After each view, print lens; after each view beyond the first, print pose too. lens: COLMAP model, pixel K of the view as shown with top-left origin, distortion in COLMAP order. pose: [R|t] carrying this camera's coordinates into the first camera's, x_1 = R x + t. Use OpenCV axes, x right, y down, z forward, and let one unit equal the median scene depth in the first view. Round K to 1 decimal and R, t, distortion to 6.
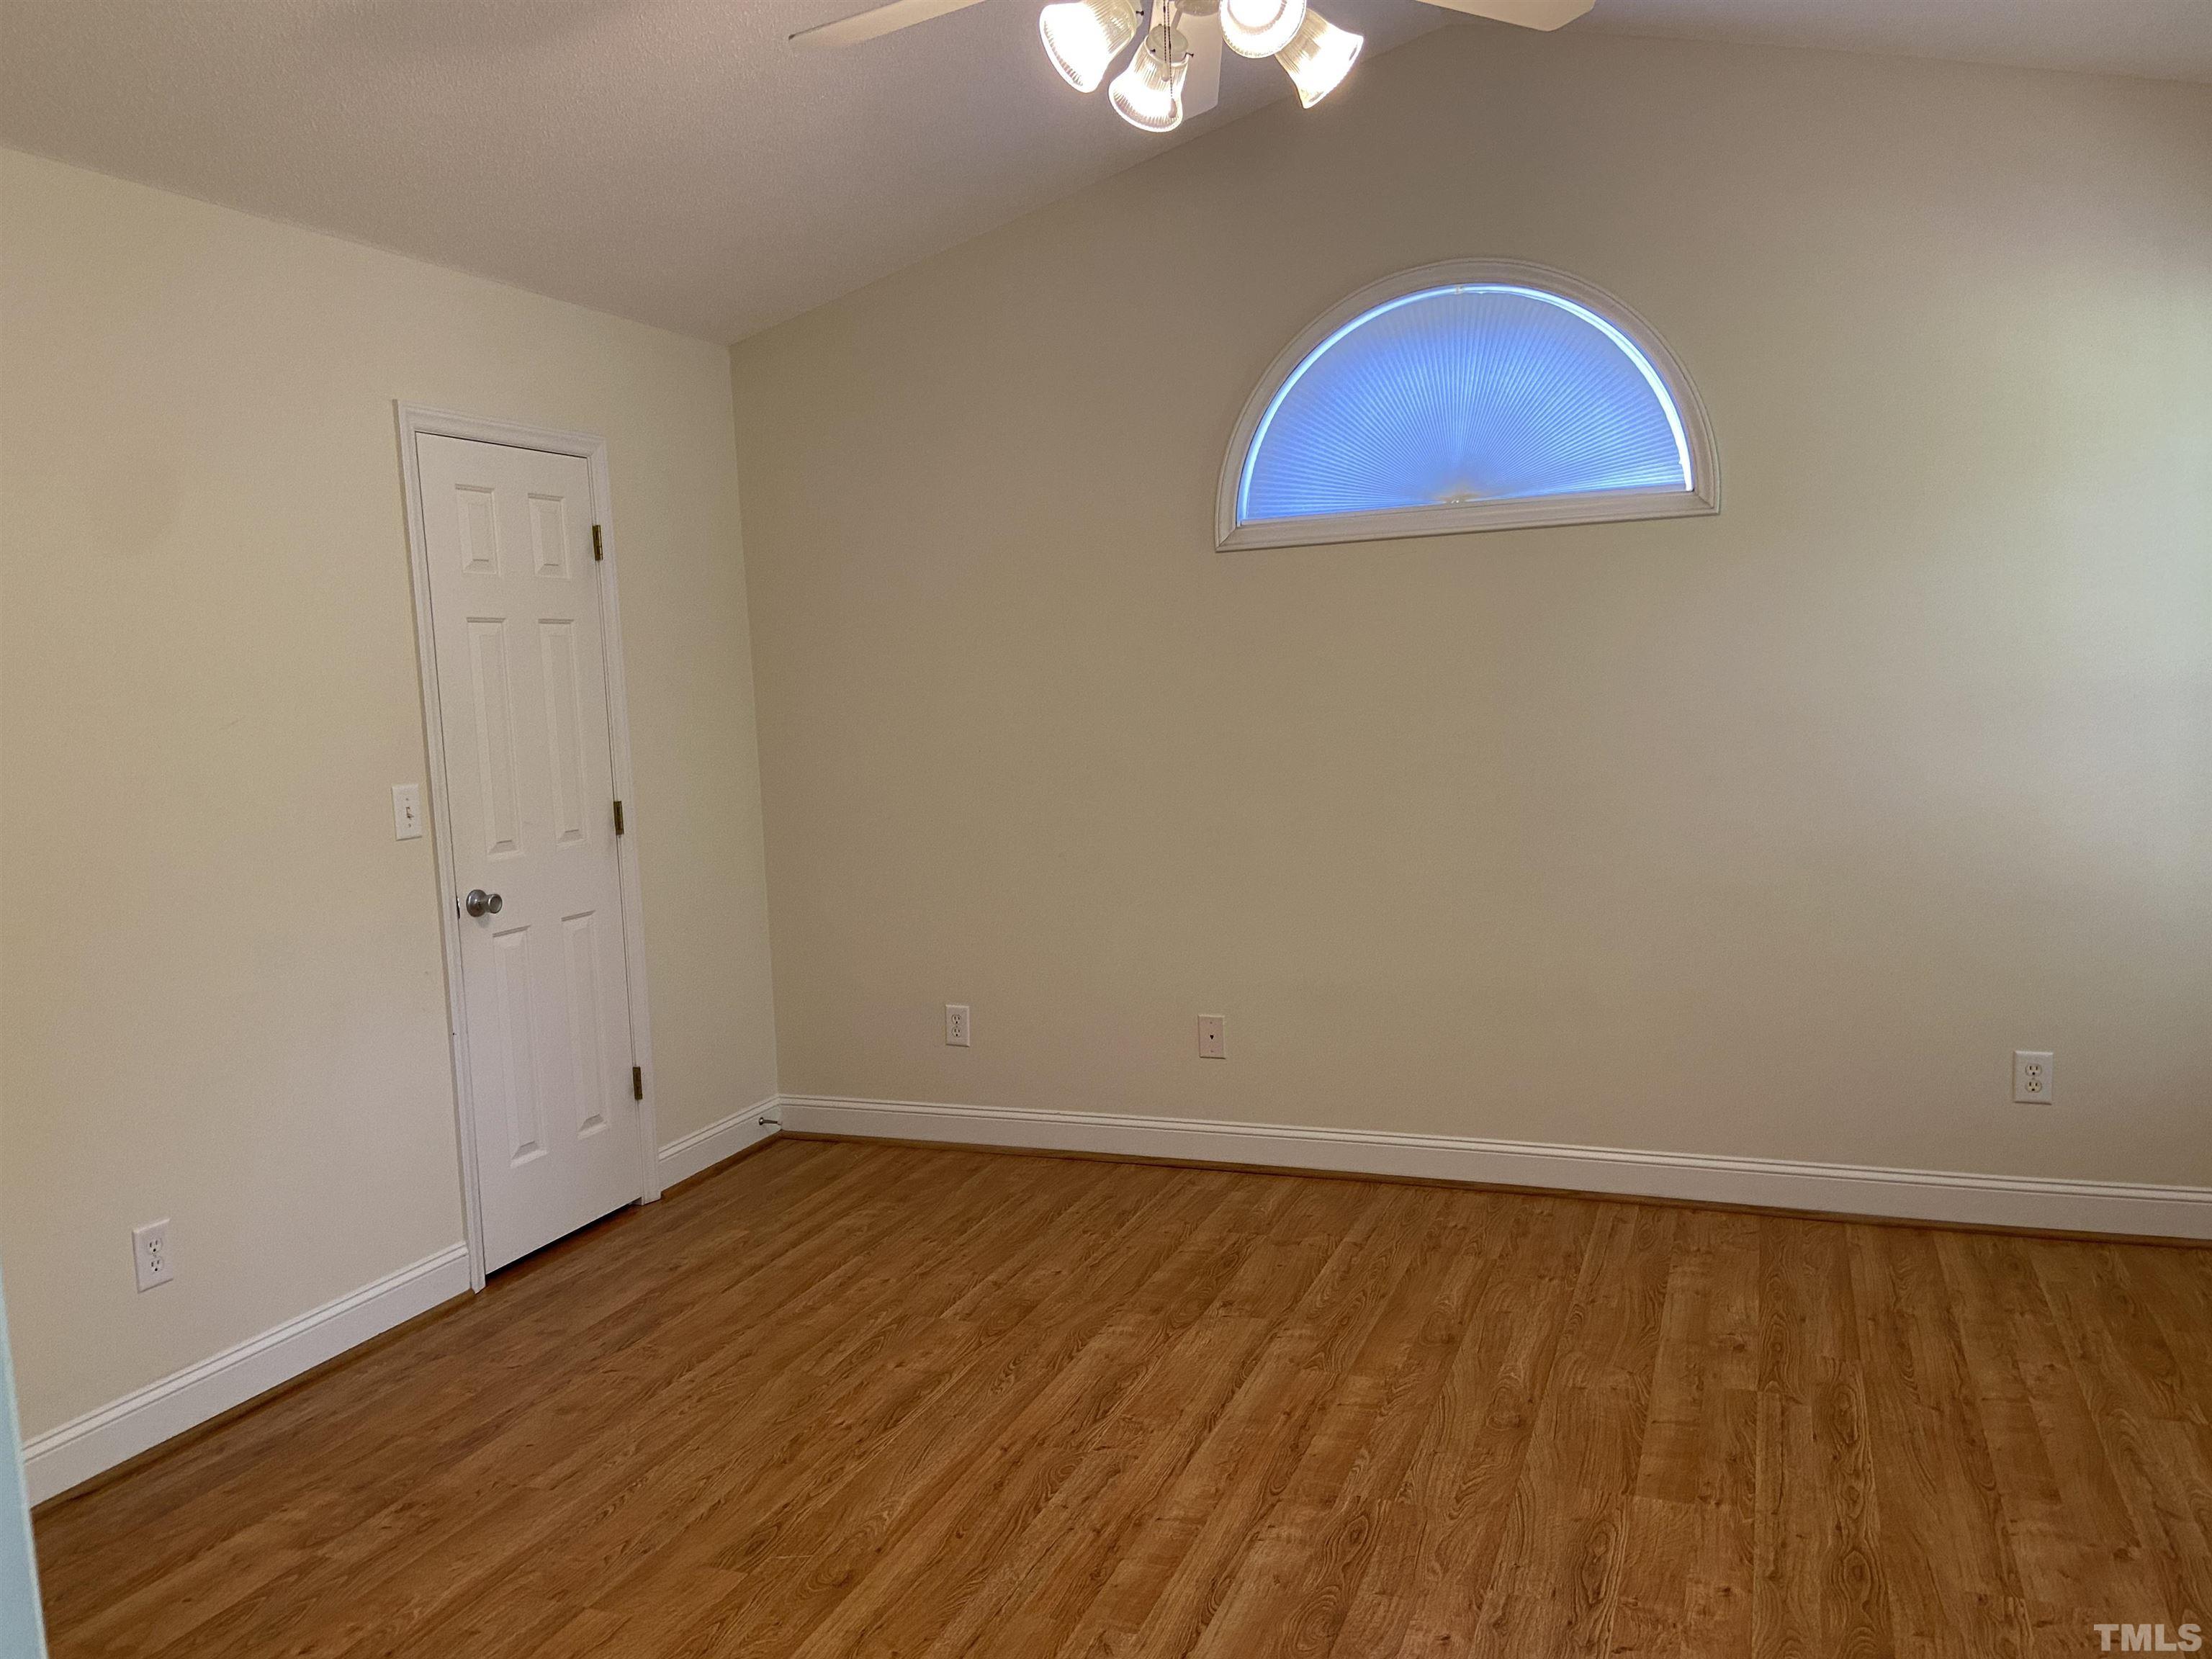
lens RADIAL K [[1672.7, 0, 1062.4], [0, 1672.7, 826.3], [0, 0, 1]] dist [0.100472, -0.110683]
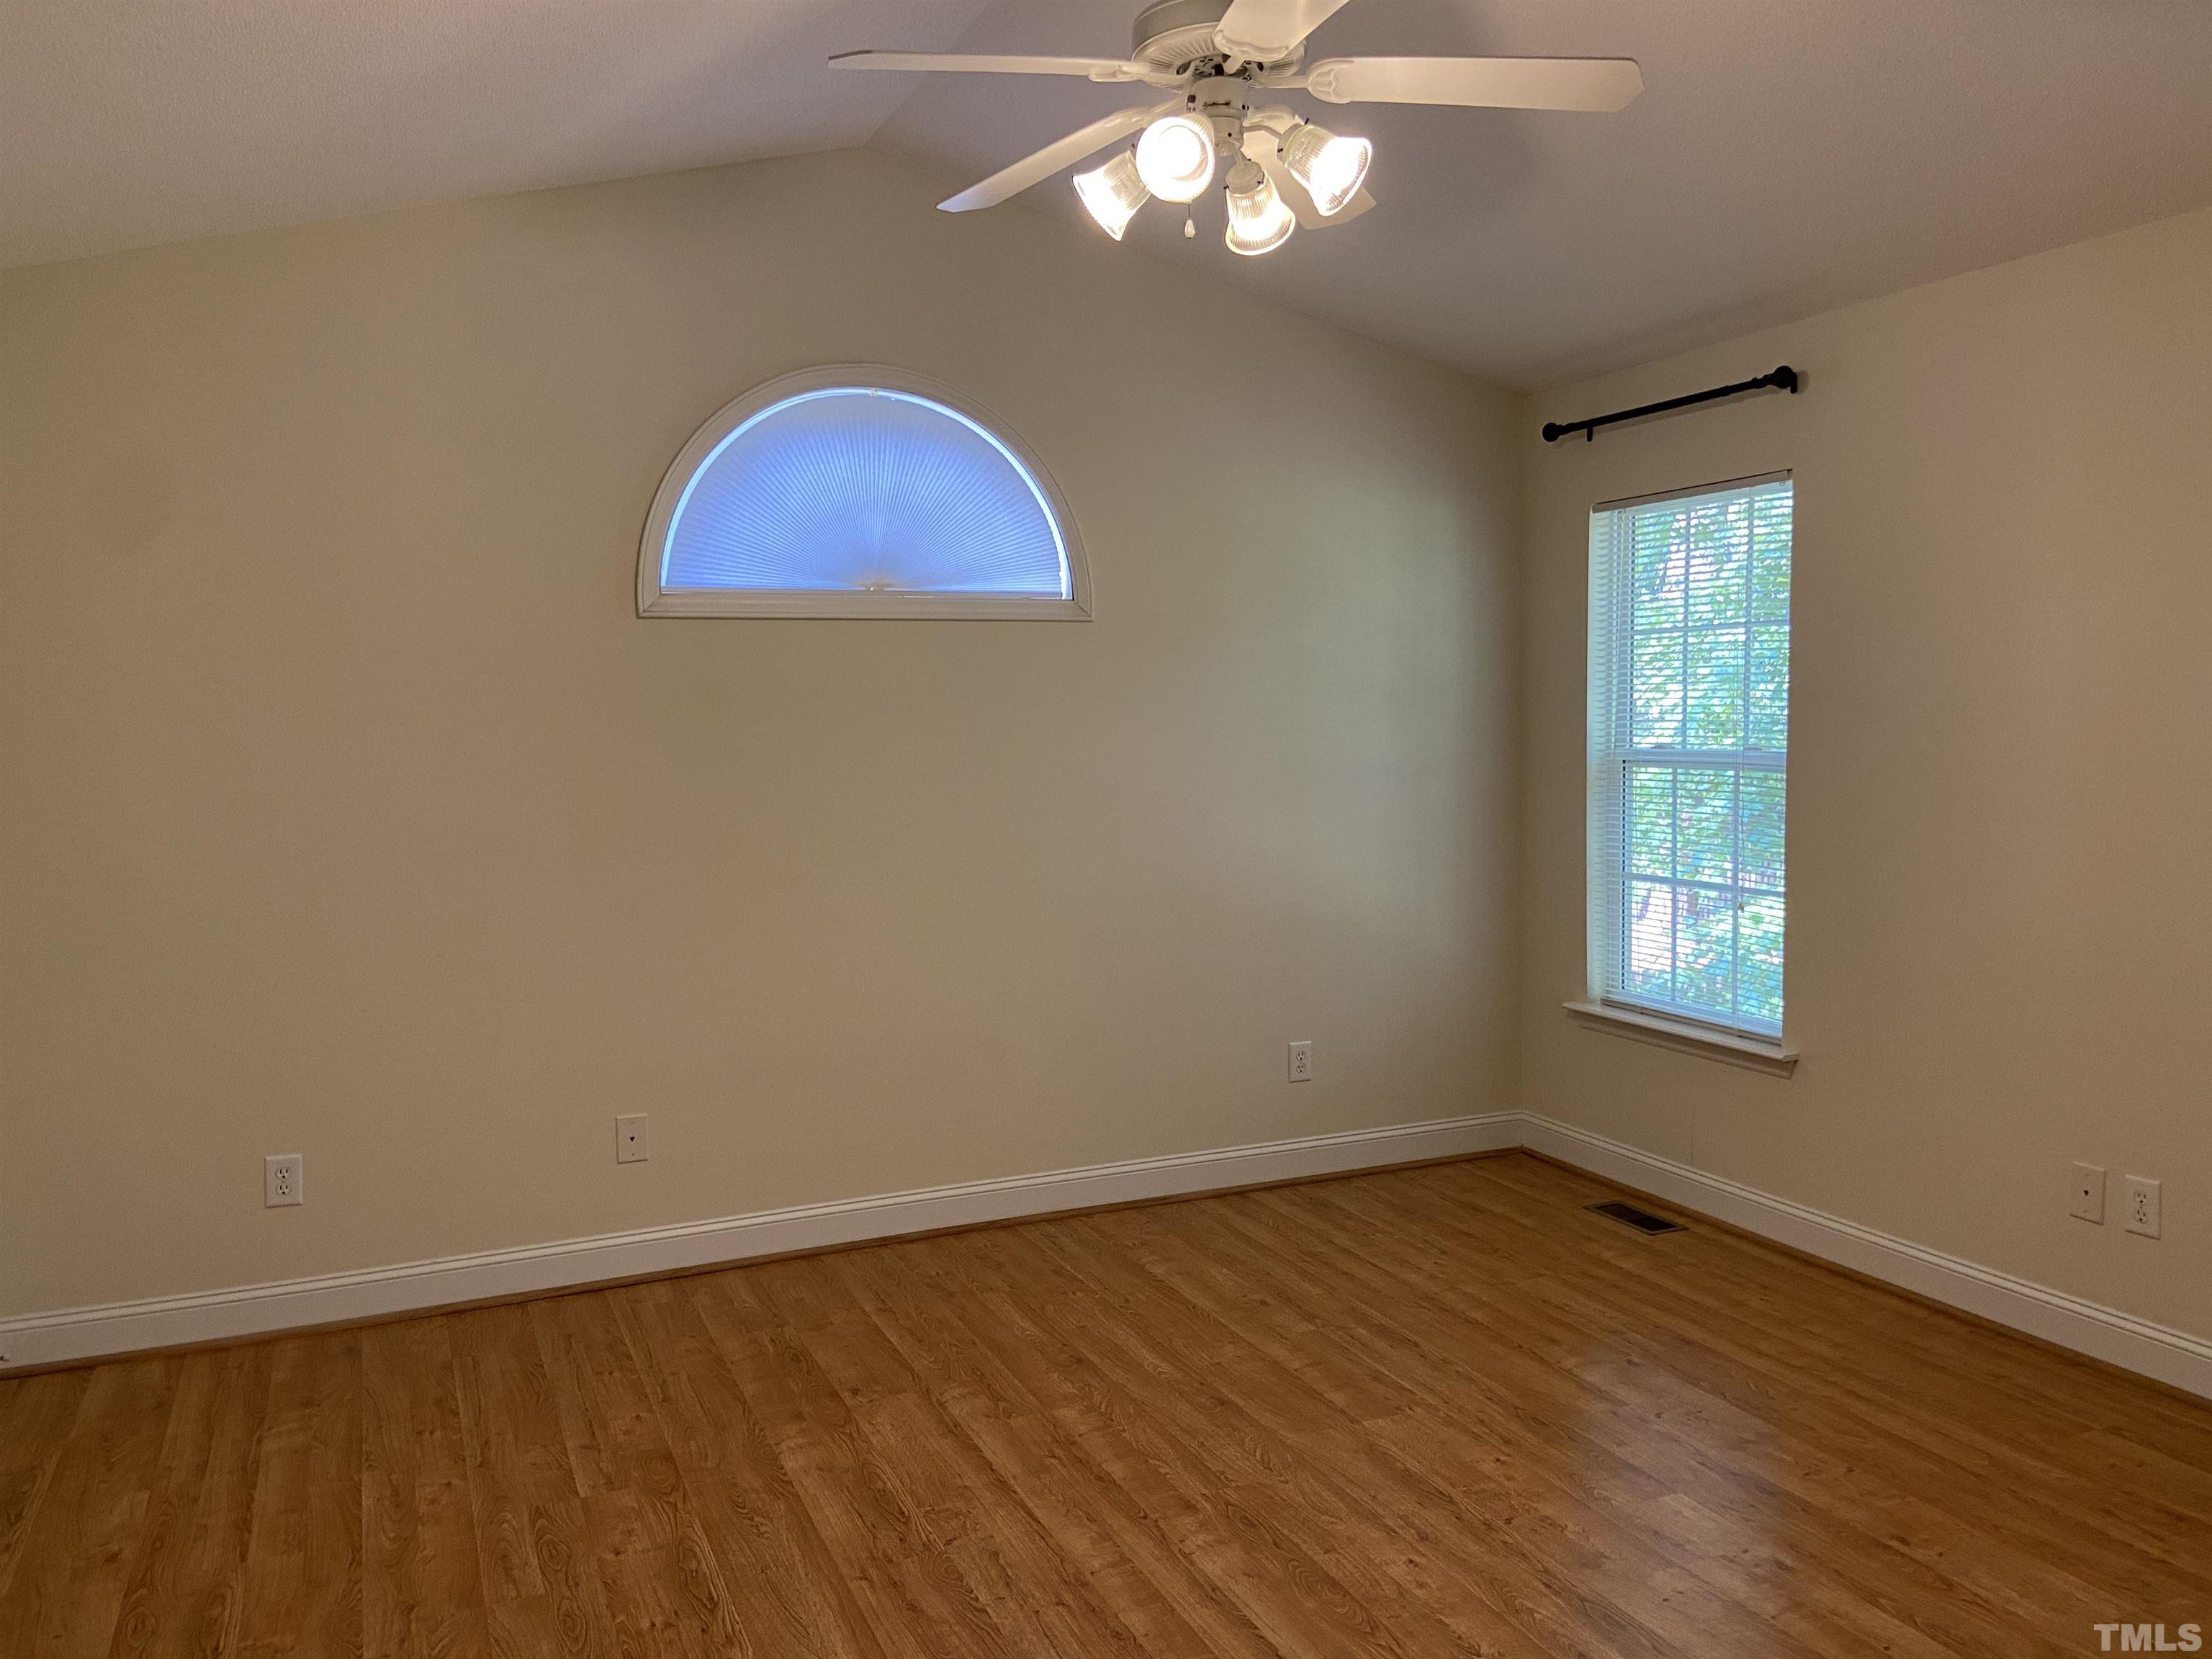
lens RADIAL K [[1672.7, 0, 1117.4], [0, 1672.7, 812.1], [0, 0, 1]] dist [0.100472, -0.110683]
pose [[0.708360, -0.013236, 0.705728, -0.470398], [0.056630, 0.997667, -0.038130, -0.003910], [-0.703576, 0.066975, 0.707456, 0.177075]]
